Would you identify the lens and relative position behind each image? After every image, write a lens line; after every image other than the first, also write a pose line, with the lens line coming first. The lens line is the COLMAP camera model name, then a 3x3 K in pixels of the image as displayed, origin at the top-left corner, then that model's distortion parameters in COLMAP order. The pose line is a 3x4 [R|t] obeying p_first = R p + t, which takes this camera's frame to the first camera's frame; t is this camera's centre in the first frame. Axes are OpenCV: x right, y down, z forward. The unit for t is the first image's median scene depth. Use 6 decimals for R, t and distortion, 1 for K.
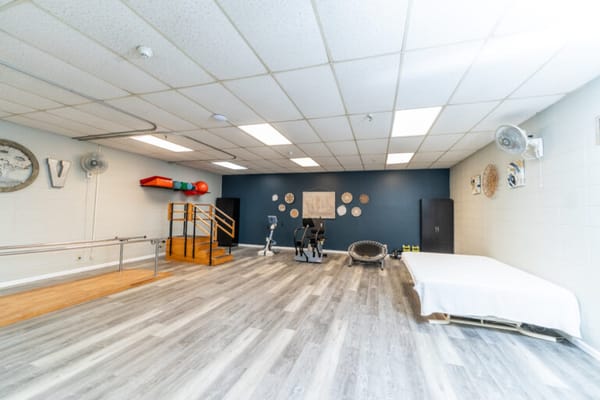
lens RADIAL K [[246.6, 0, 320.2], [0, 246.6, 198.9], [0, 0, 1]] dist [0.000750, -0.000003]
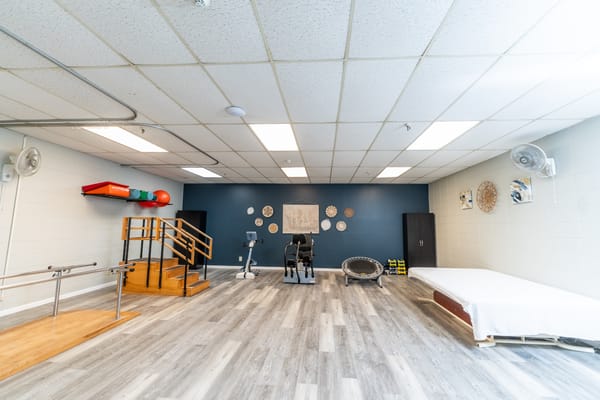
lens RADIAL K [[246.6, 0, 320.2], [0, 246.6, 198.9], [0, 0, 1]] dist [0.000750, -0.000003]
pose [[0.973172, 0.017462, 0.229415, -0.259214], [-0.005351, 0.998564, -0.053304, -0.003073], [-0.230017, 0.050646, 0.971868, 0.140640]]
